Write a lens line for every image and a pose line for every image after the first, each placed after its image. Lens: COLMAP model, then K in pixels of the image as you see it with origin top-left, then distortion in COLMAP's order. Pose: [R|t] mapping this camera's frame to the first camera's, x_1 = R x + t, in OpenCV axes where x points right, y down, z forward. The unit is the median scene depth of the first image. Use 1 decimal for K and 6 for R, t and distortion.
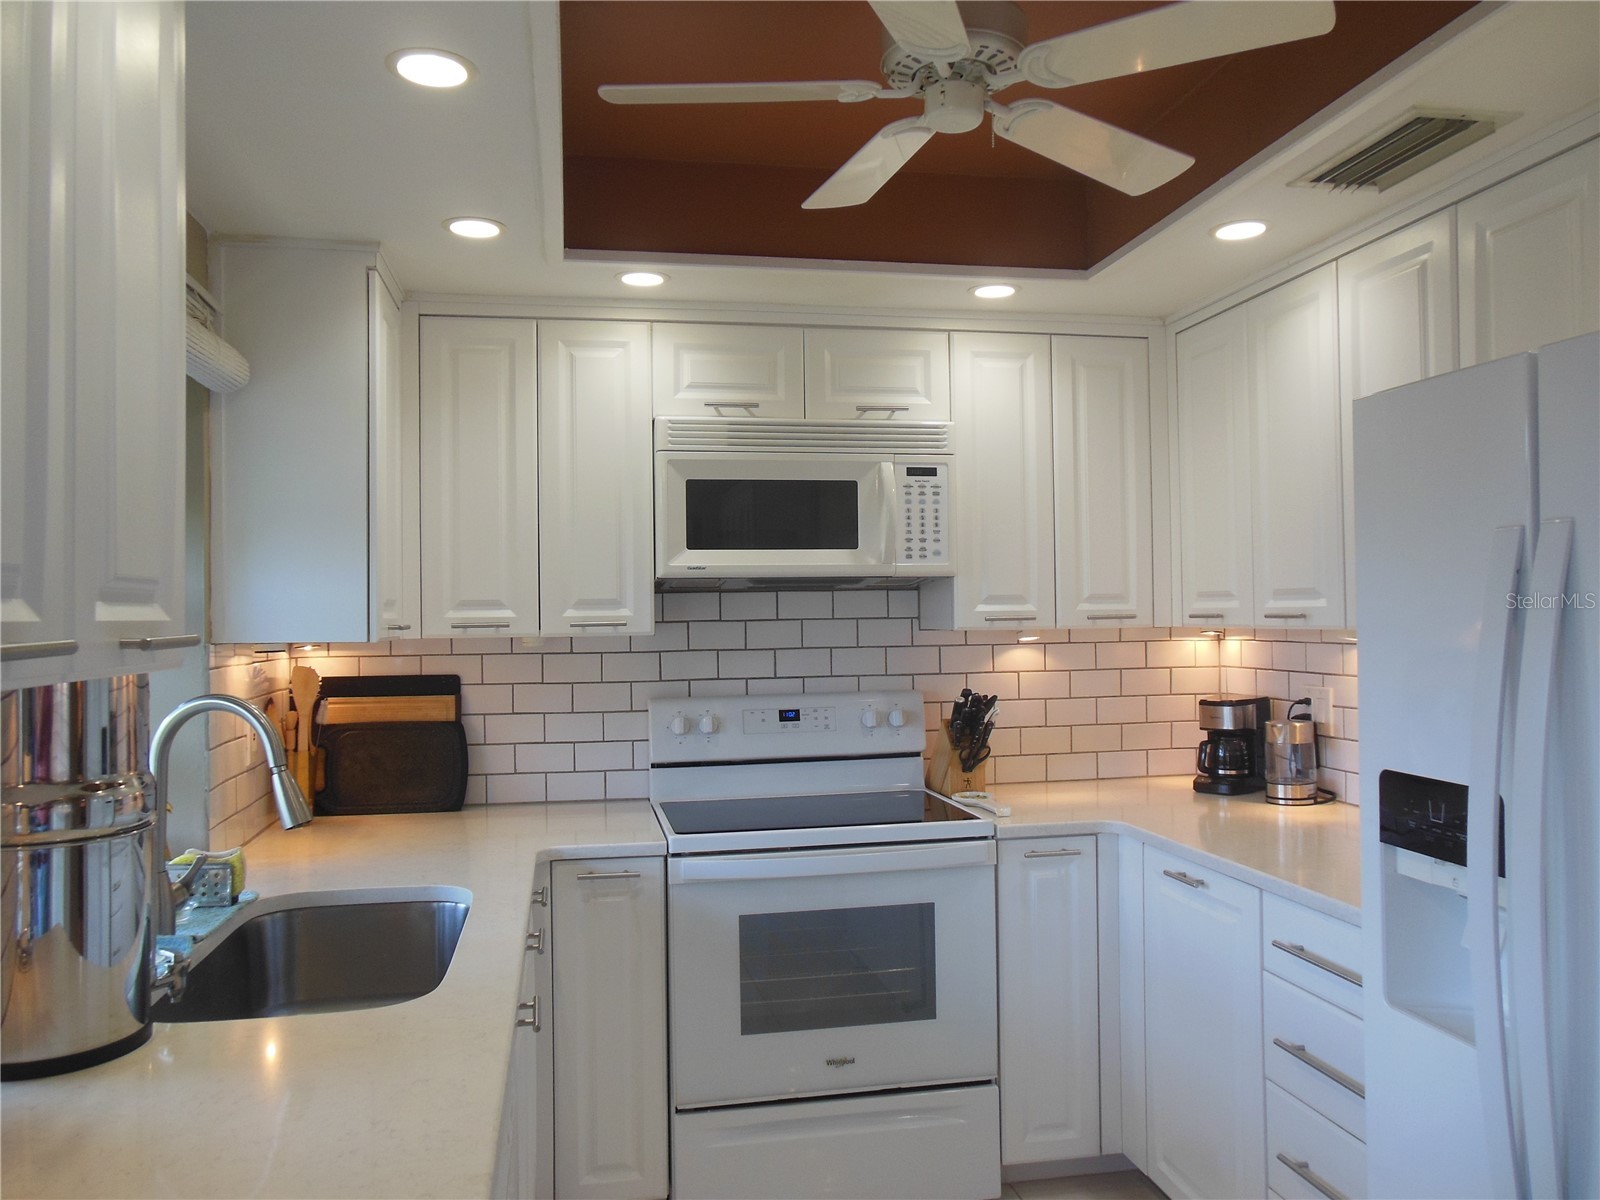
lens RADIAL K [[1215.5, 0, 800.0], [0, 1215.5, 600.0], [0, 0, 1]] dist [-0.092670, 0.160944]
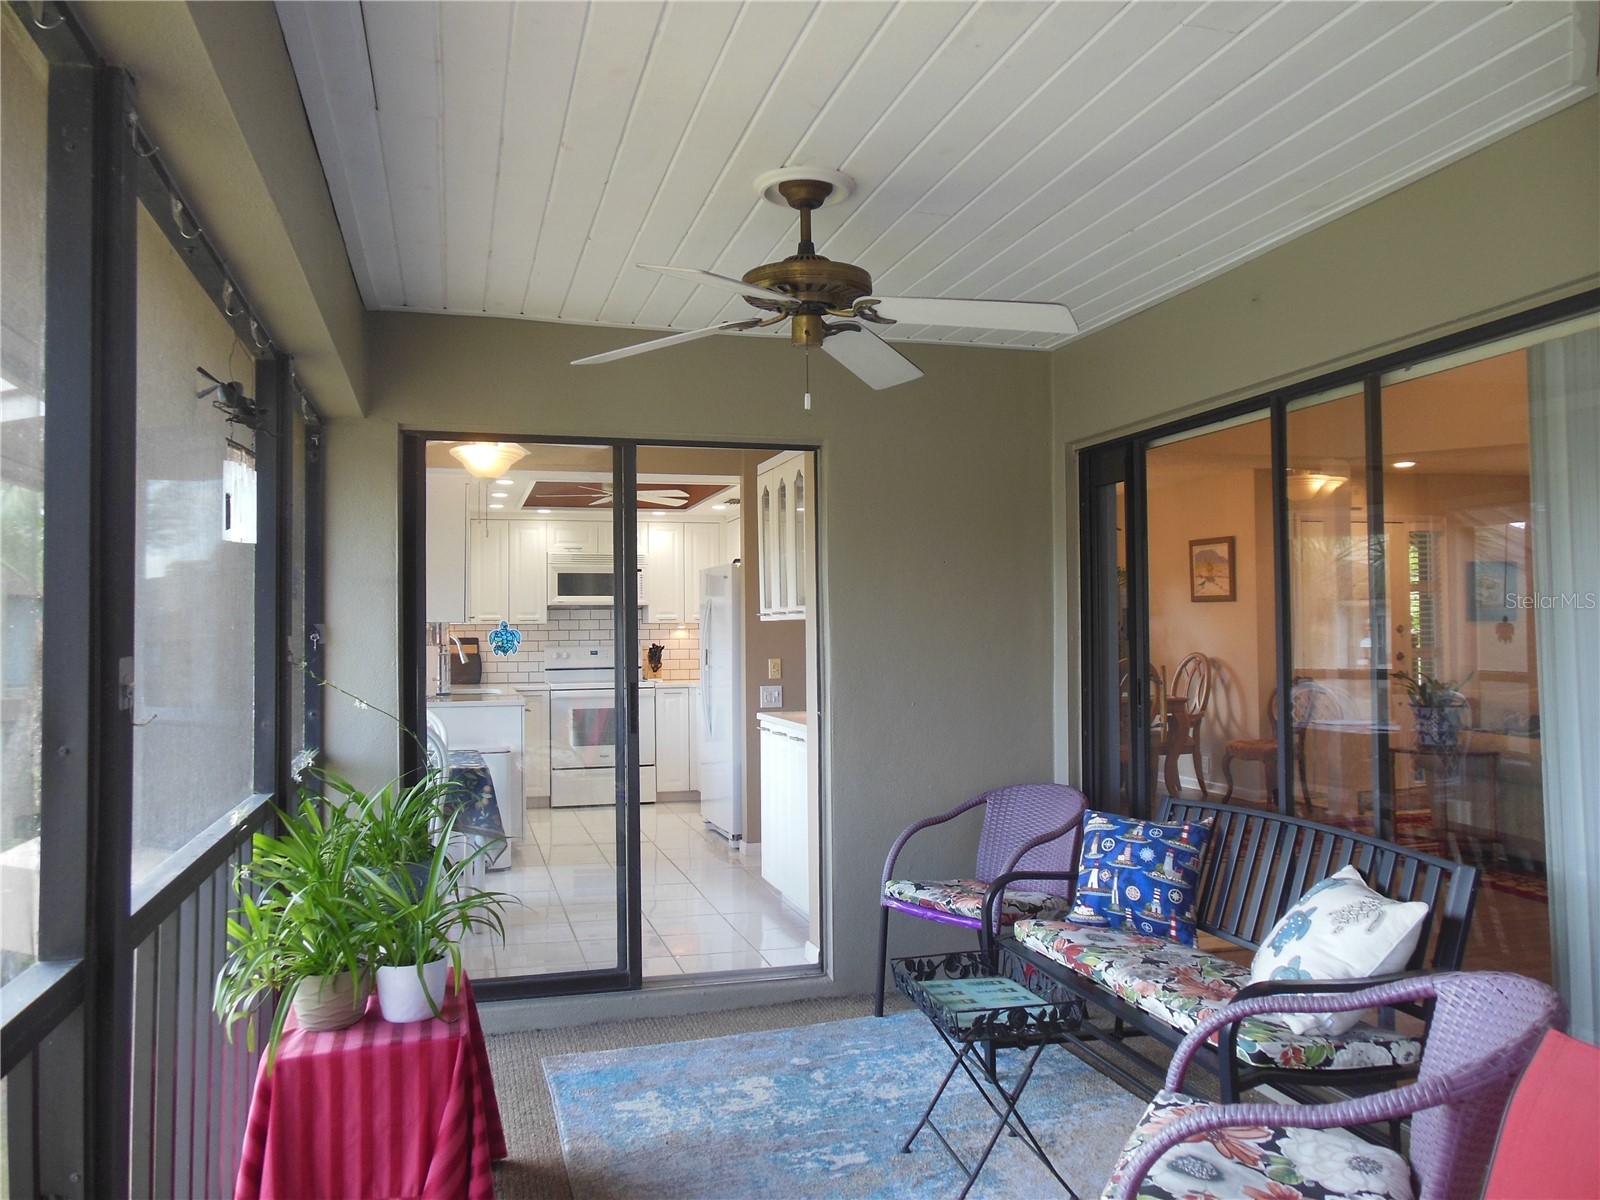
lens RADIAL K [[1215.5, 0, 800.0], [0, 1215.5, 600.0], [0, 0, 1]] dist [-0.092670, 0.160944]
pose [[0.995662, 0.007418, 0.092749, 0.213570], [-0.006208, 0.999892, -0.013322, 0.005323], [-0.092837, 0.012688, 0.995600, -1.935629]]
